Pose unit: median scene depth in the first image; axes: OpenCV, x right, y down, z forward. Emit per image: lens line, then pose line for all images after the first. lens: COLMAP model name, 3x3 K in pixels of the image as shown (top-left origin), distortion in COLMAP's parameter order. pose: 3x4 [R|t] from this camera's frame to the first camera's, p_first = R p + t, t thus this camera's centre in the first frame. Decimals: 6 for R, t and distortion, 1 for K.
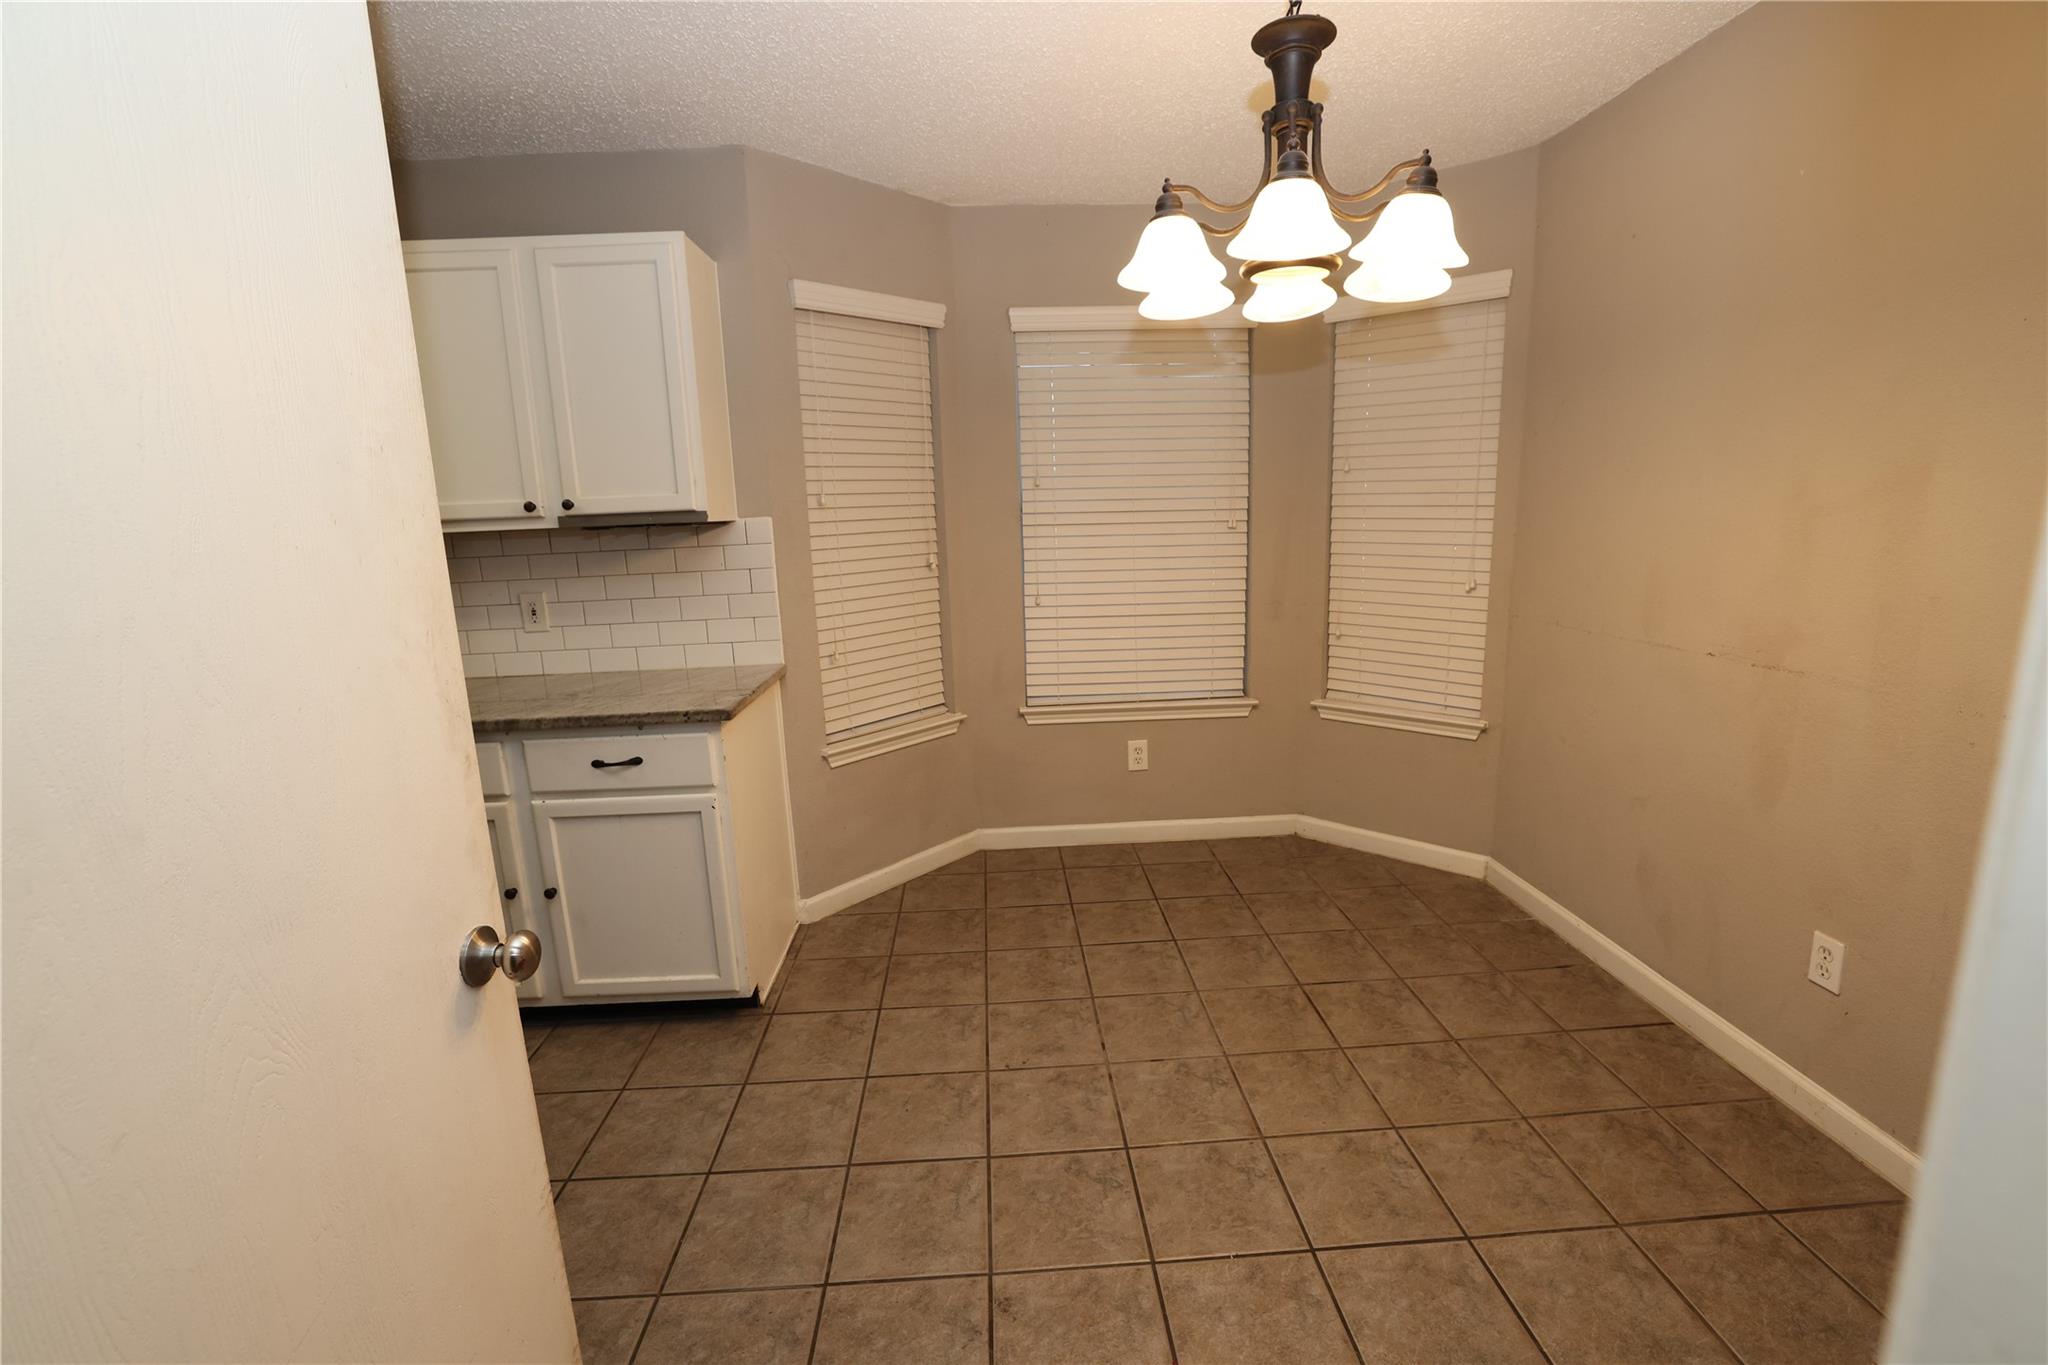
lens RADIAL K [[879.6, 0, 1024.1], [0, 879.6, 681.0], [0, 0, 1]] dist [-0.038333, 0.012913]
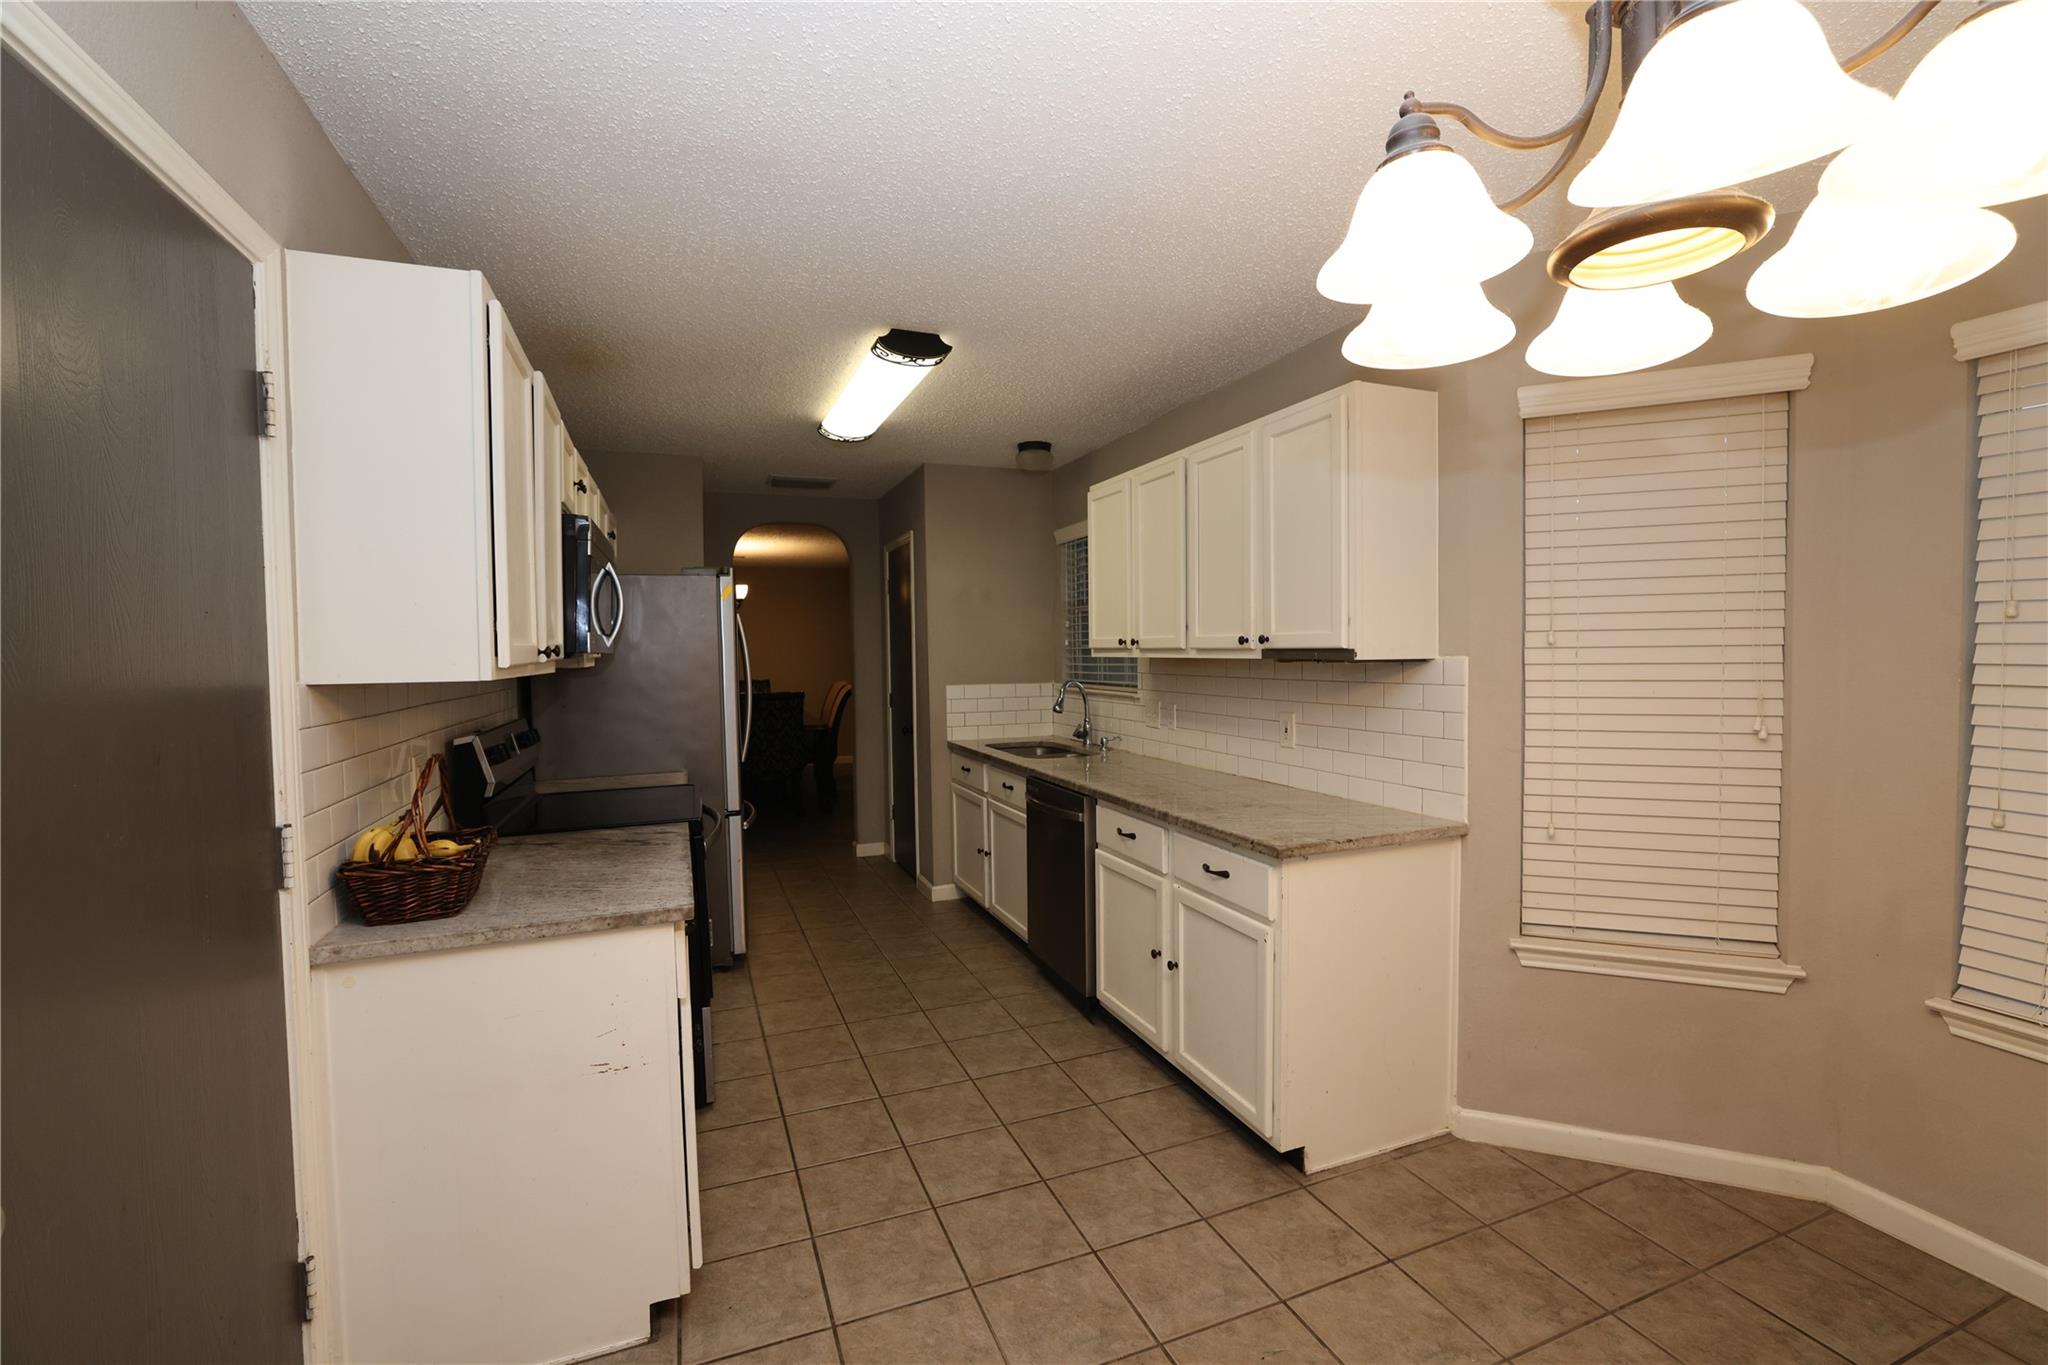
lens RADIAL K [[879.6, 0, 1018.7], [0, 879.6, 677.4], [0, 0, 1]] dist [-0.038333, 0.012913]
pose [[0.325491, 0.063018, -0.943443, 0.395569], [-0.181281, 0.983426, 0.003146, -0.086236], [0.928005, 0.170004, 0.331521, 0.288167]]
